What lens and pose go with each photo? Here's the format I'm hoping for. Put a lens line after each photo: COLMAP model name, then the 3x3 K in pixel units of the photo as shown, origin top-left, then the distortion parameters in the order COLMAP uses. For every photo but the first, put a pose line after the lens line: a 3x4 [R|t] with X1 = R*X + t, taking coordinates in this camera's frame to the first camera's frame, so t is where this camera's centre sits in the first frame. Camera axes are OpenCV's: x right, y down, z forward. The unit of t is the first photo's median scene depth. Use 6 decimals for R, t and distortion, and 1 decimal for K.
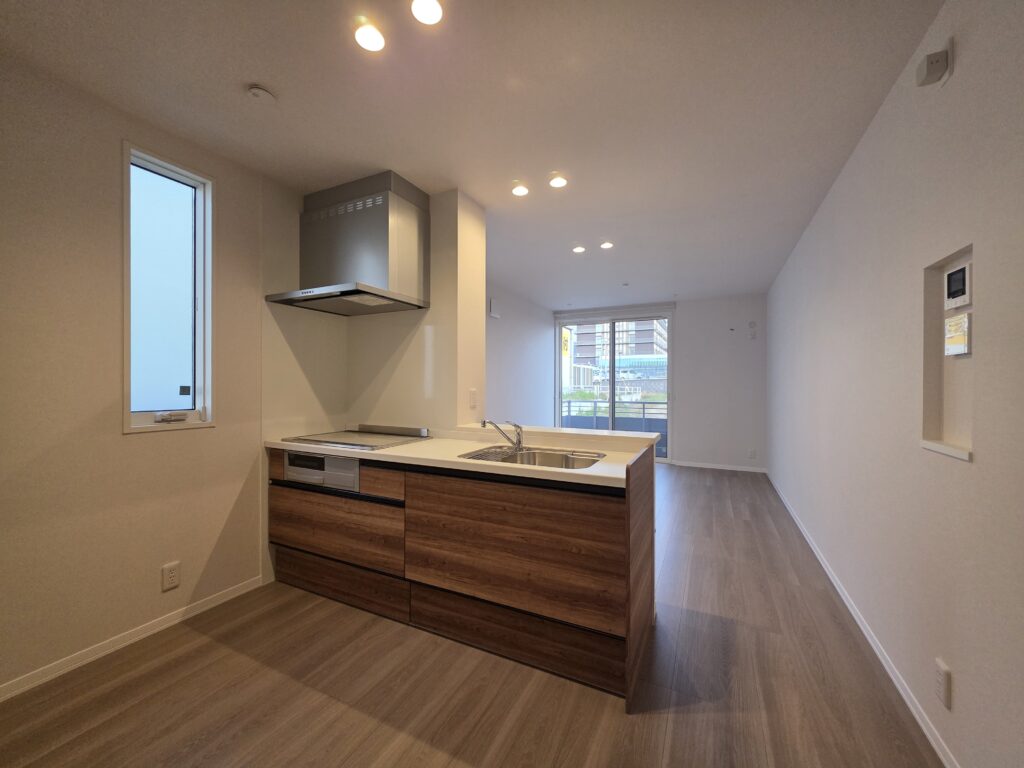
lens RADIAL K [[409.9, 0, 512.4], [0, 409.9, 384.7], [0, 0, 1]] dist [0.001826, 0.001166]
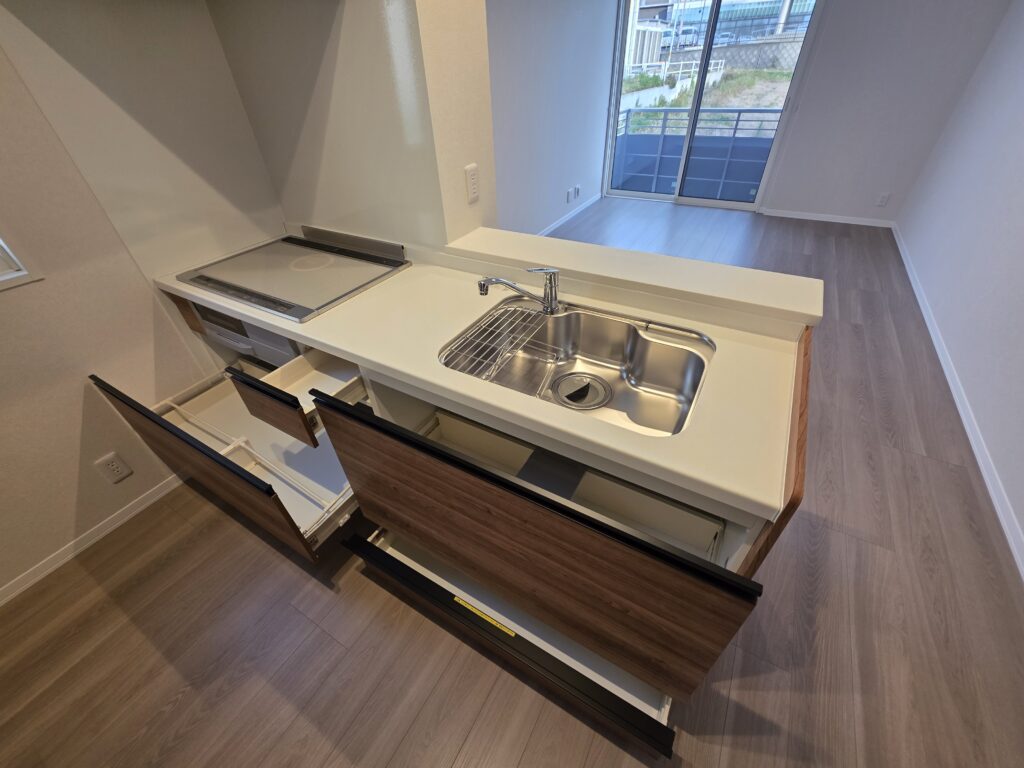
lens RADIAL K [[409.9, 0, 509.9], [0, 409.9, 384.0], [0, 0, 1]] dist [0.001826, 0.001166]
pose [[0.996219, 0.015865, -0.085419, 0.008769], [0.040507, 0.784964, 0.618215, -0.120772], [0.076859, -0.619338, 0.781354, 0.492408]]
